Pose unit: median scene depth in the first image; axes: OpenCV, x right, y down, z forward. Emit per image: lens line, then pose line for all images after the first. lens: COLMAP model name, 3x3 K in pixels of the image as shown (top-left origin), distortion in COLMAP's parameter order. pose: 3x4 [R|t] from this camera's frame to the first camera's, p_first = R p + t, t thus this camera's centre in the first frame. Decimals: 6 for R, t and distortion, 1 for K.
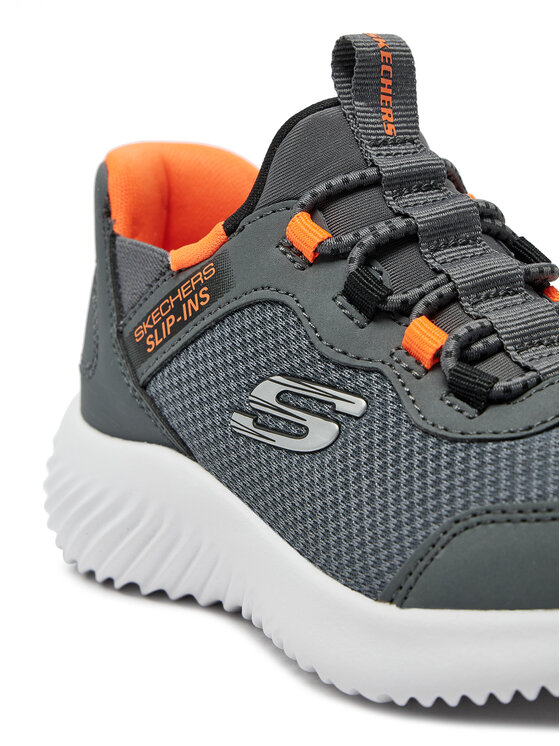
lens RADIAL K [[1882.2, 0, 281.0], [0, 1882.2, 371.0], [0, 0, 1]] dist [-0.270173, 0.000000]
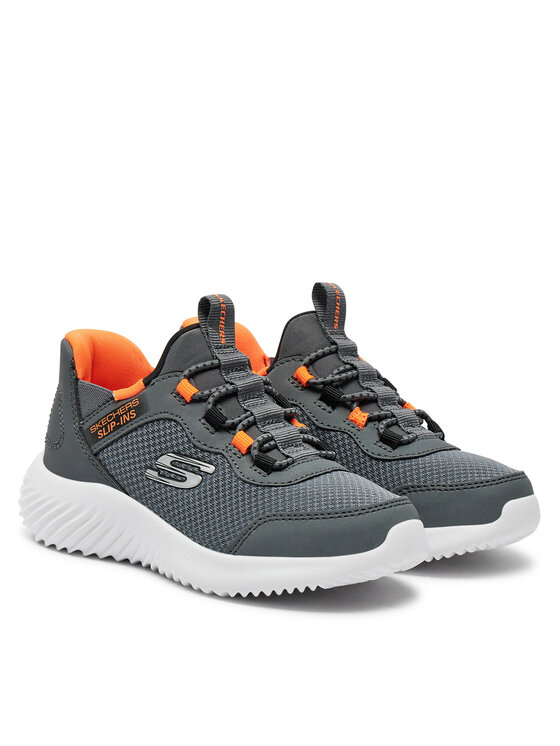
lens RADIAL K [[2227.1, 0, 278.7], [0, 2227.1, 373.5], [0, 0, 1]] dist [-0.841843, 0.000000]
pose [[0.972777, 0.059670, 0.223930, -0.459297], [-0.051787, 0.997820, -0.040918, 0.008984], [-0.225883, 0.028207, 0.973746, -1.529903]]
